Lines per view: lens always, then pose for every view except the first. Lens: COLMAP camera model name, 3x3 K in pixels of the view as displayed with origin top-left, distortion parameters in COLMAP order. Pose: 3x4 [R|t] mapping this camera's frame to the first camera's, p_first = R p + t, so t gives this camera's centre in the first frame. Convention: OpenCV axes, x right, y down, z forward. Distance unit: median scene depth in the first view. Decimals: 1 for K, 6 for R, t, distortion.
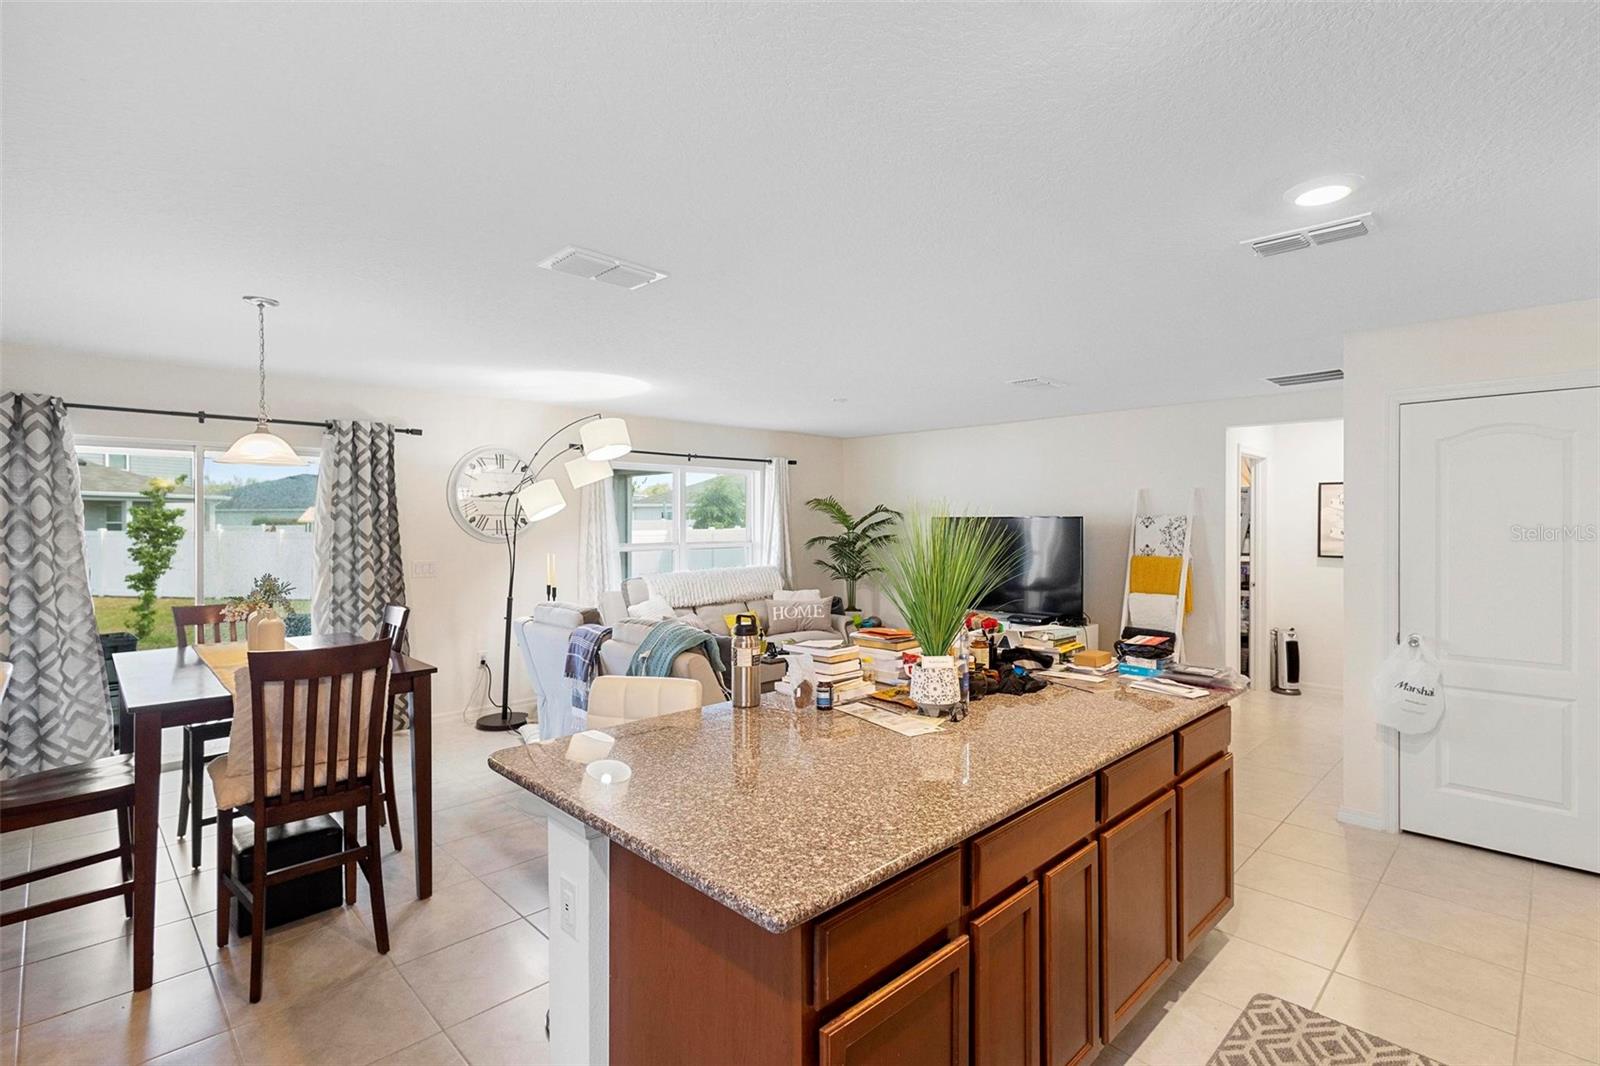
lens RADIAL K [[751.6, 0, 800.0], [0, 751.6, 533.0], [0, 0, 1]] dist [0.001877, -0.000108]
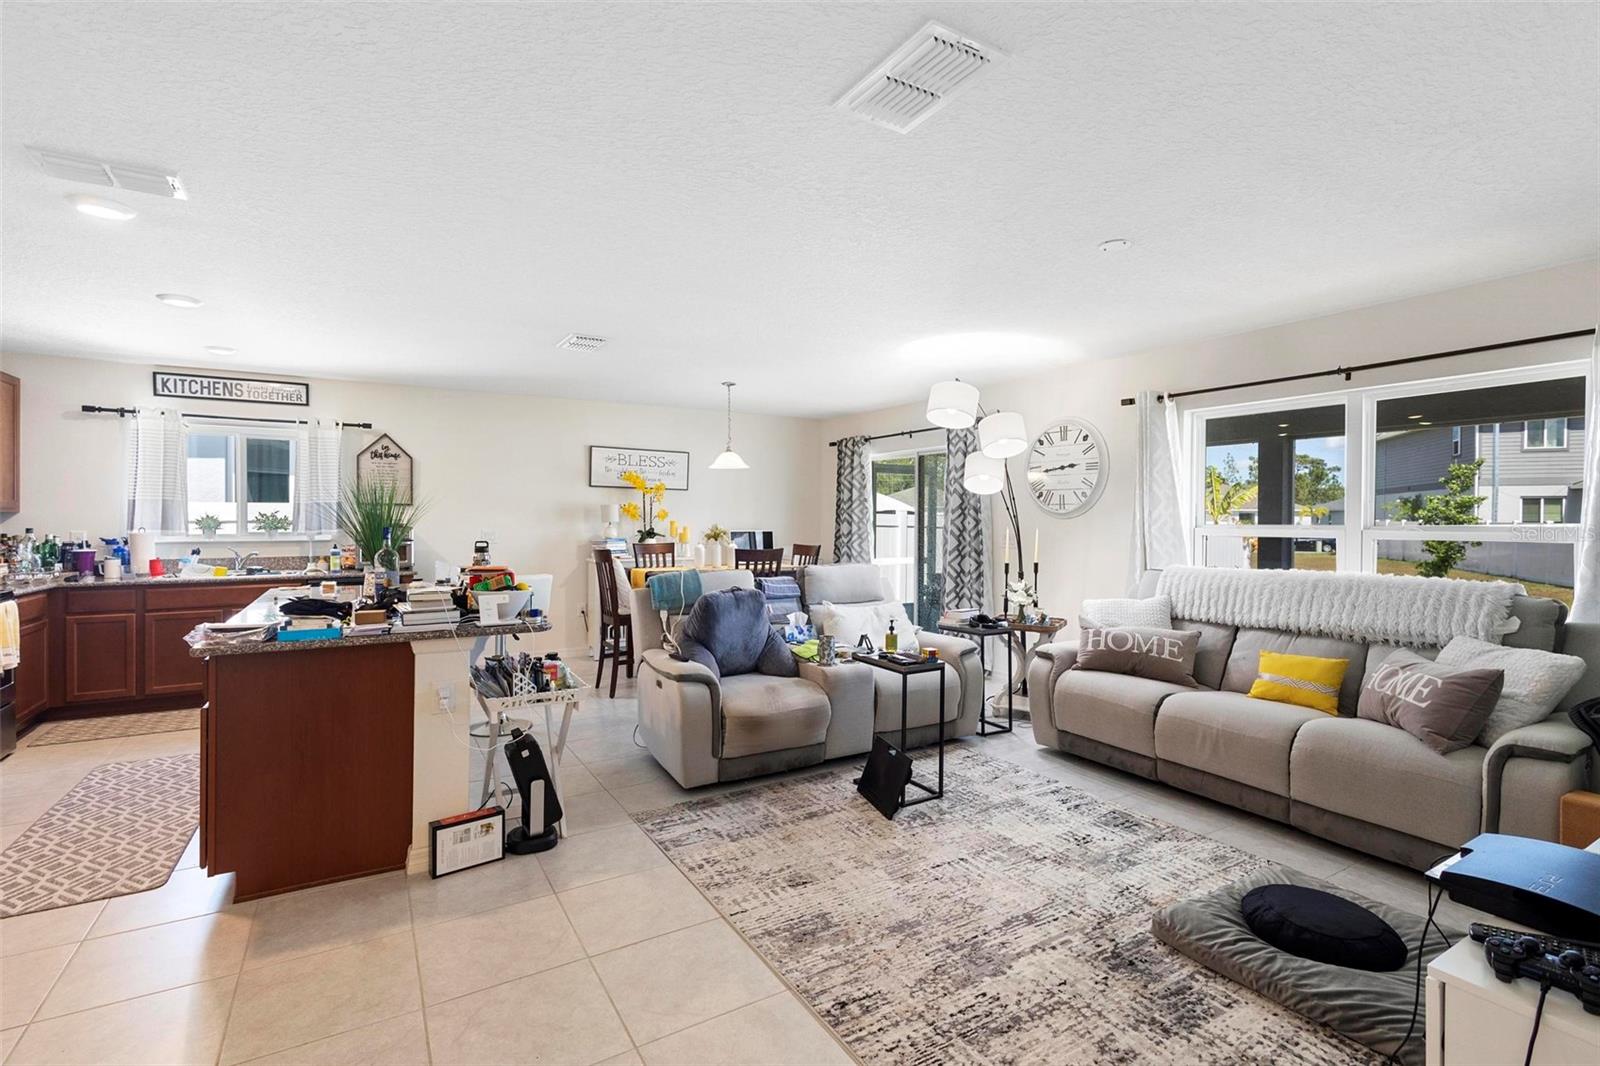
lens RADIAL K [[731.1, 0, 798.5], [0, 731.1, 524.4], [0, 0, 1]] dist [0.012015, -0.005401]
pose [[-0.233179, 0.009493, -0.972388, 0.627036], [-0.016789, 0.999764, 0.013787, 0.014718], [0.972289, 0.019541, -0.232964, 0.936780]]
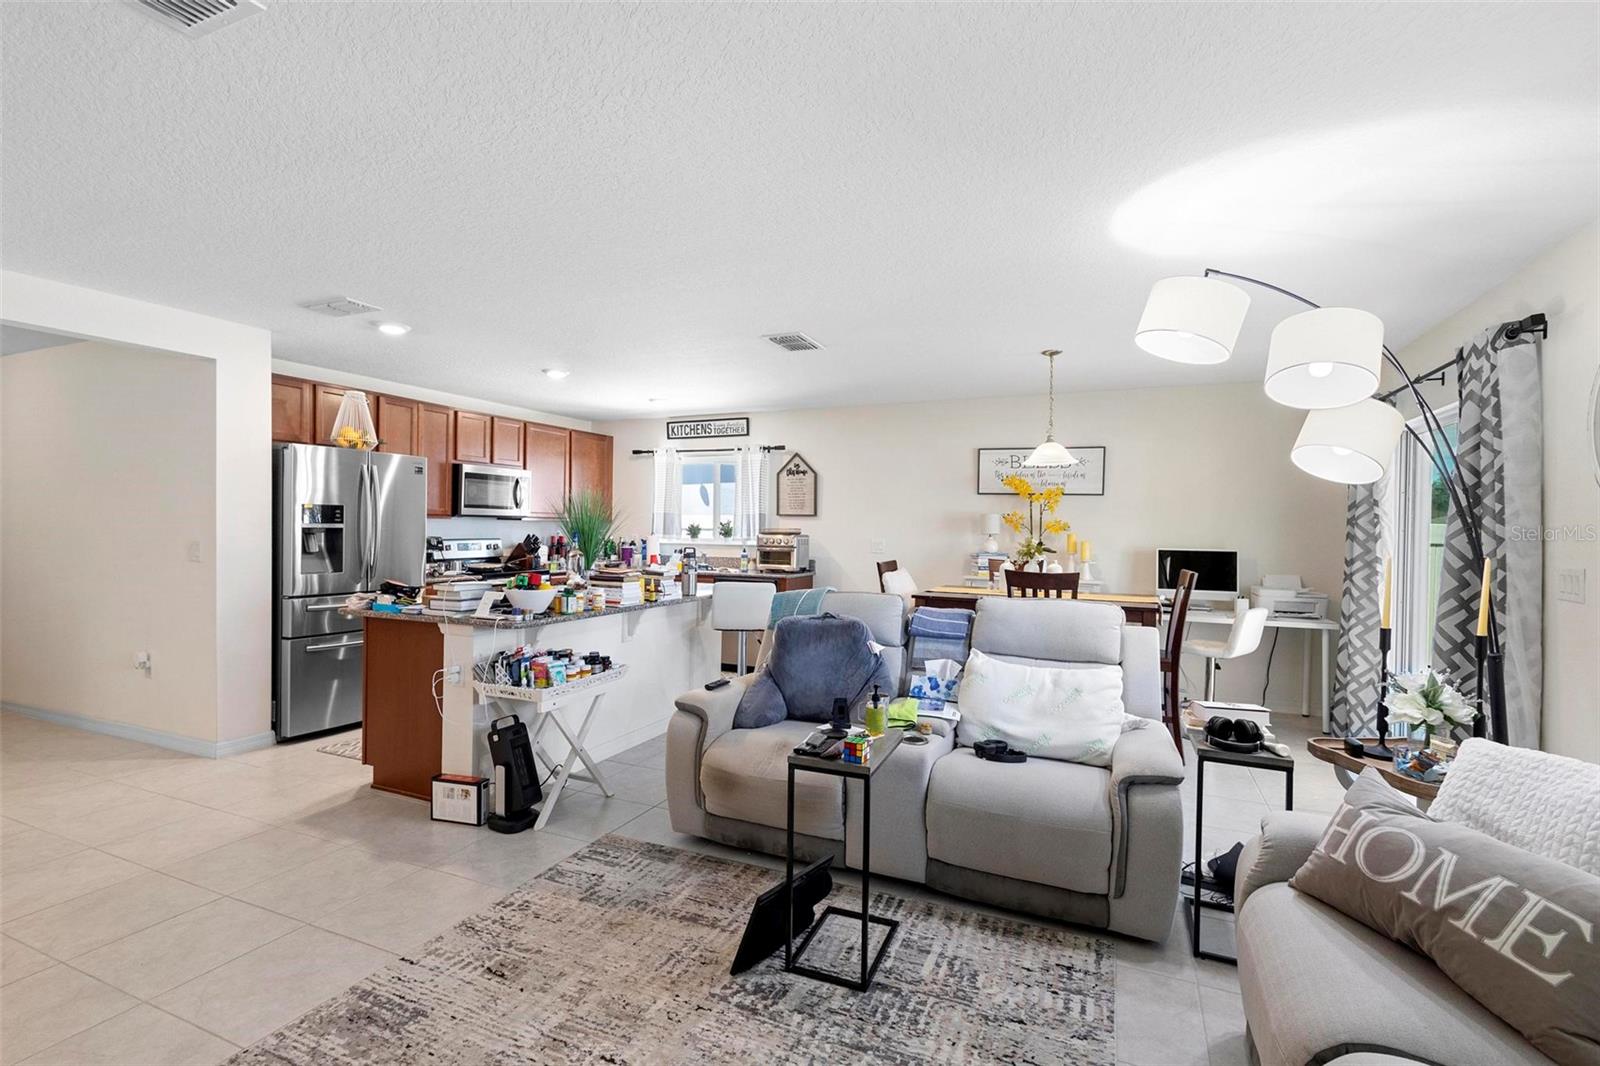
lens RADIAL K [[736.6, 0, 800.0], [0, 736.6, 533.0], [0, 0, 1]] dist [0.010507, -0.000171]
pose [[-0.926760, -0.006467, -0.375598, 0.160675], [-0.016261, 0.999605, 0.022911, 0.011441], [0.375302, 0.027340, -0.926499, 1.250097]]
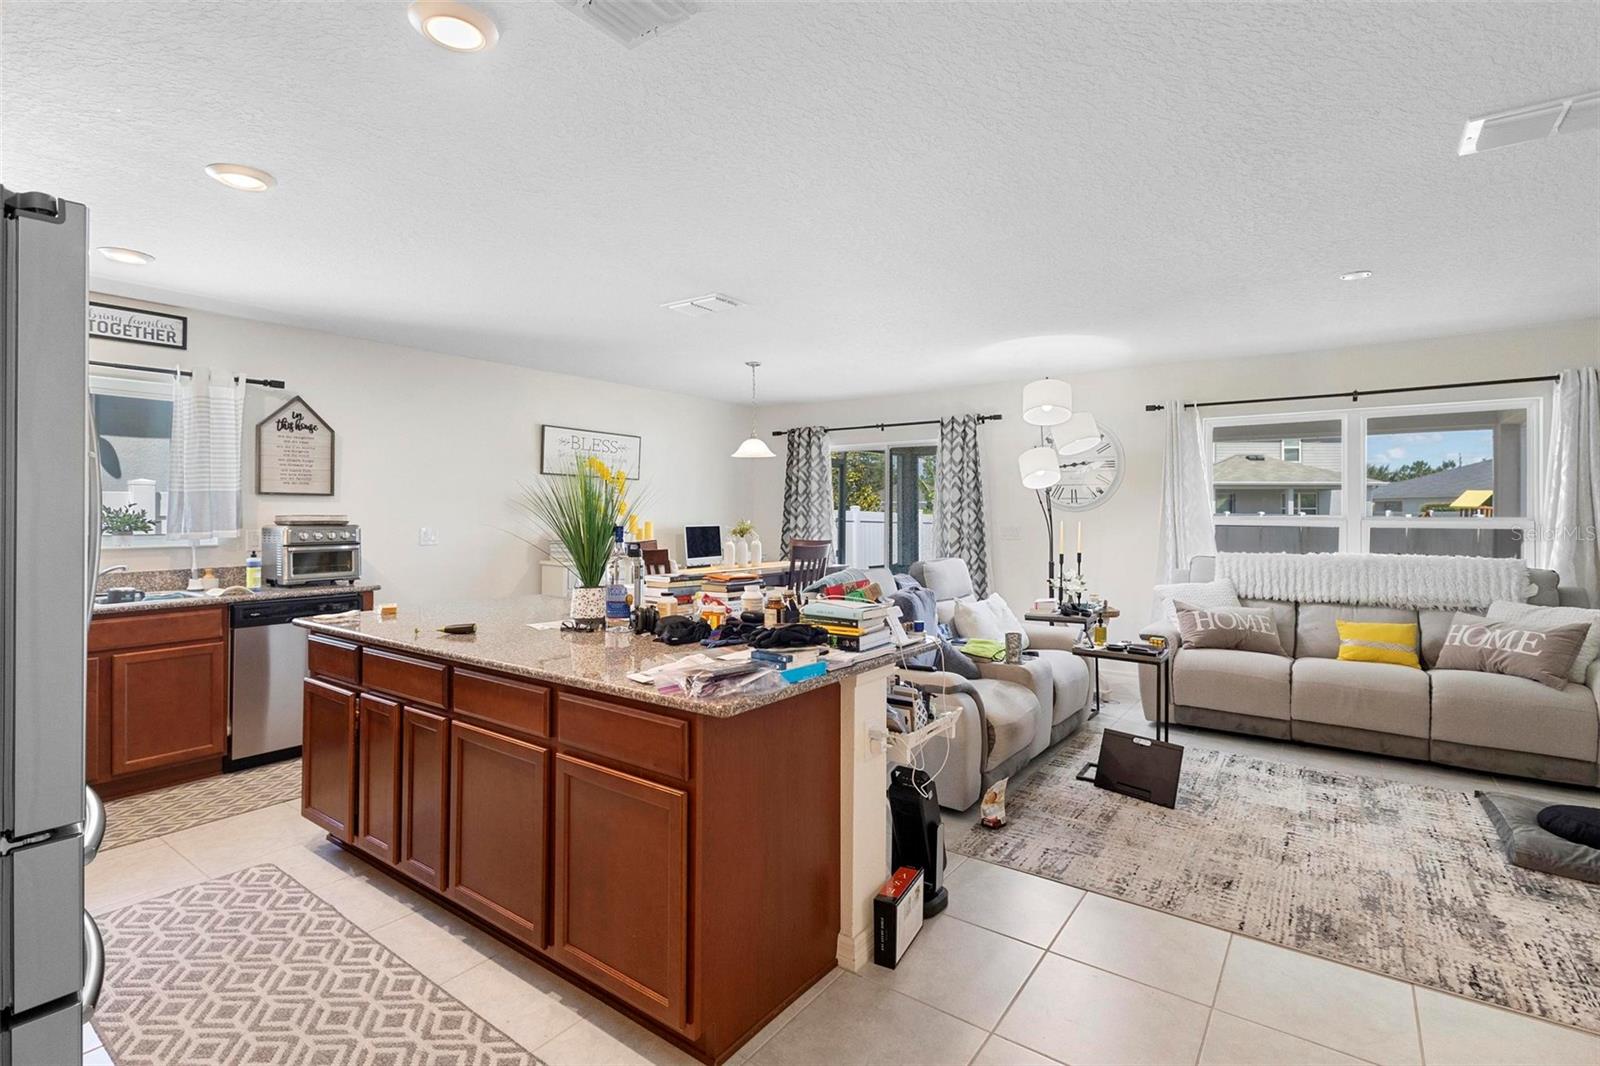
lens RADIAL K [[745.3, 0, 799.1], [0, 745.3, 510.9], [0, 0, 1]] dist [0.006562, -0.000941]
pose [[0.166510, 0.001860, -0.986038, 0.590836], [-0.015537, 0.999879, -0.000738, 0.020580], [0.985917, 0.015443, 0.166519, 0.472622]]
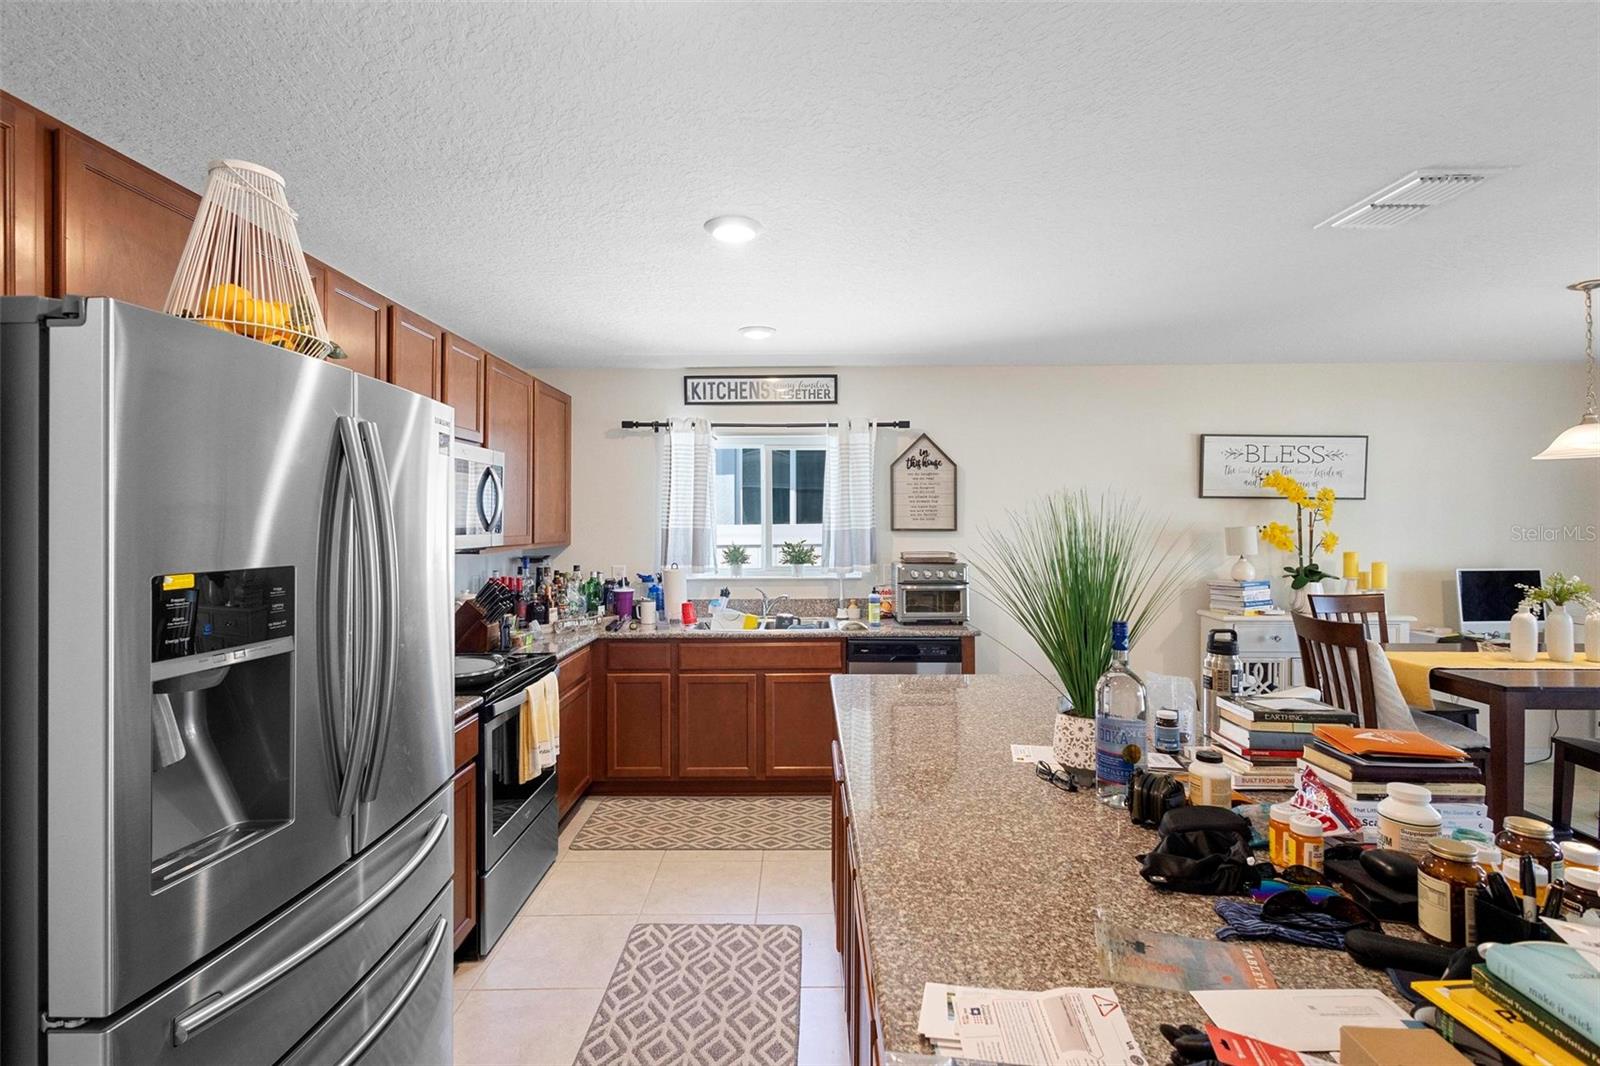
lens RADIAL K [[745.0, 0, 807.2], [0, 745.0, 519.6], [0, 0, 1]] dist [0.005748, 0.000359]
pose [[-0.695782, 0.003676, -0.718243, 0.376942], [-0.005241, 0.999934, 0.010195, -0.009287], [0.718233, 0.010858, -0.695718, 0.550109]]
